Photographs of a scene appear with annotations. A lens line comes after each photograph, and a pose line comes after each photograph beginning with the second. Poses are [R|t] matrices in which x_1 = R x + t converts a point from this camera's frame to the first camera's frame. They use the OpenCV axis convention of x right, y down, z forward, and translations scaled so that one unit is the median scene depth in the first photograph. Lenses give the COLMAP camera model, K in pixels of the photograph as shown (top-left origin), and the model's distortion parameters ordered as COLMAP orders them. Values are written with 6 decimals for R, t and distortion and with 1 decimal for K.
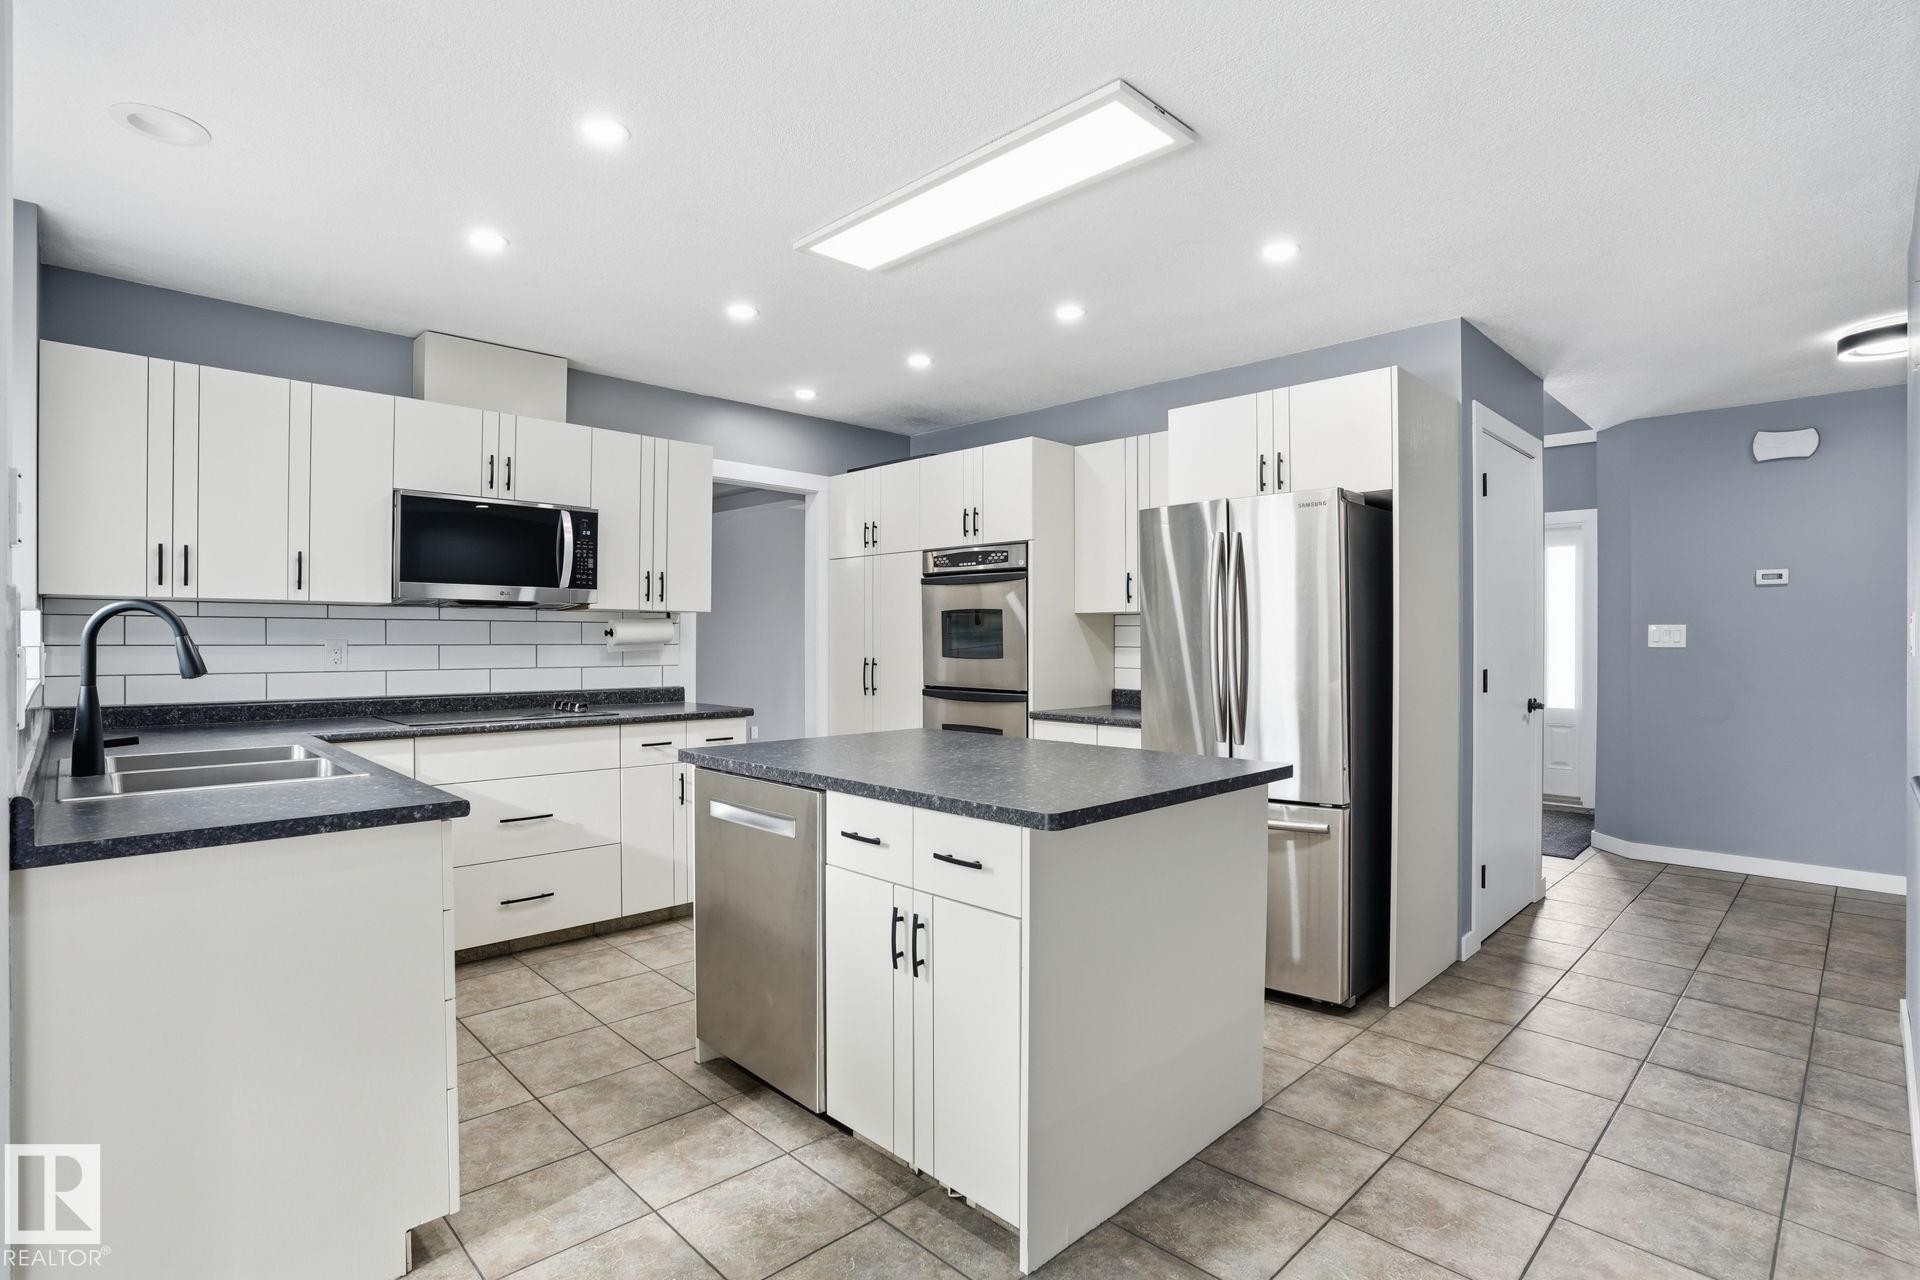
lens RADIAL K [[932.5, 0, 964.3], [0, 932.5, 639.1], [0, 0, 1]] dist [0.001028, 0.000104]
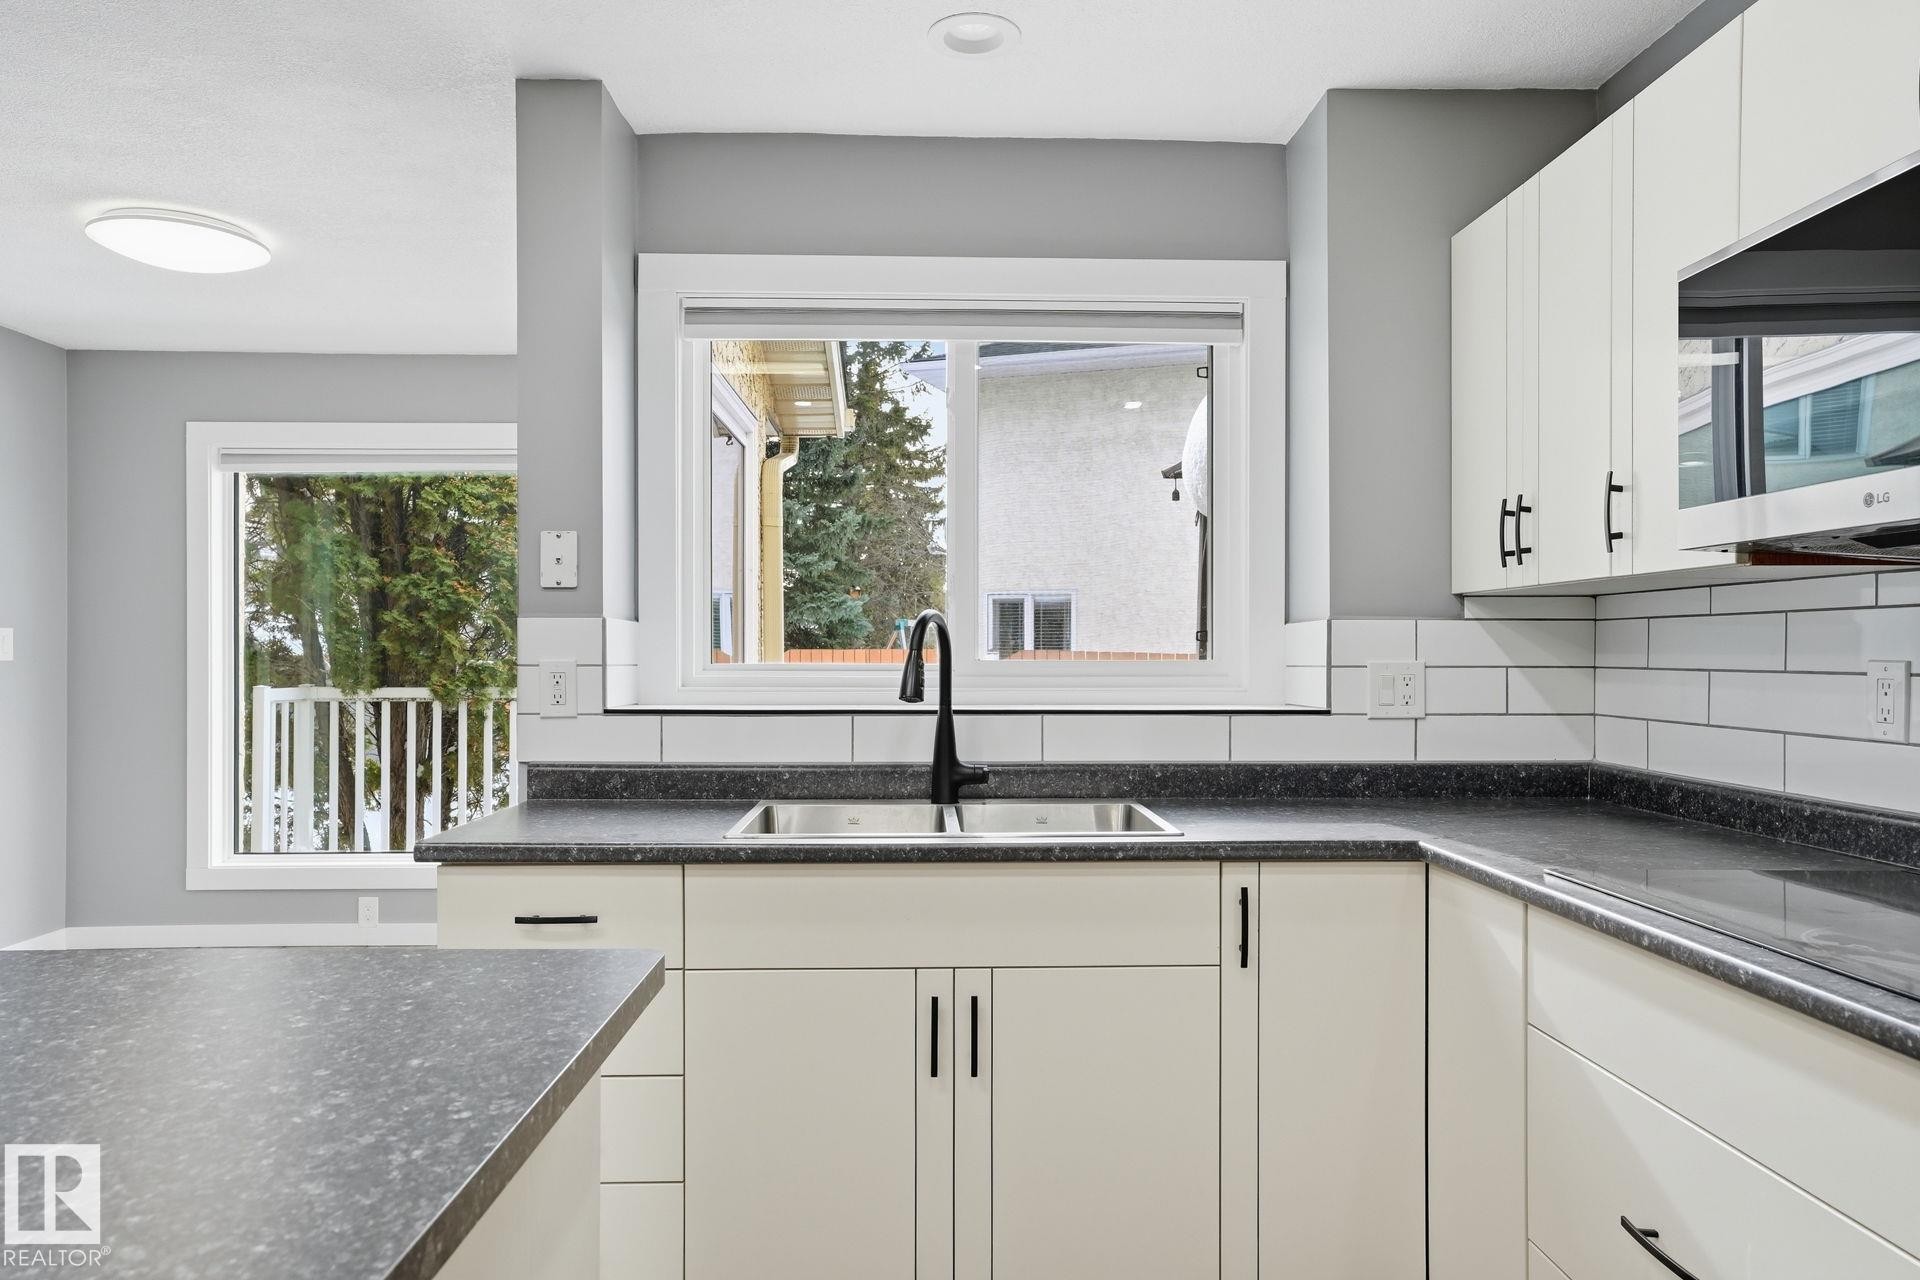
lens RADIAL K [[1336.0, 0, 958.4], [0, 1336.0, 637.1], [0, 0, 1]] dist [0.002555, 0.002154]
pose [[-0.681352, -0.010189, -0.731885, 0.004169], [0.000447, 0.999897, -0.014337, -0.000500], [0.731955, -0.010096, -0.681278, 1.021648]]
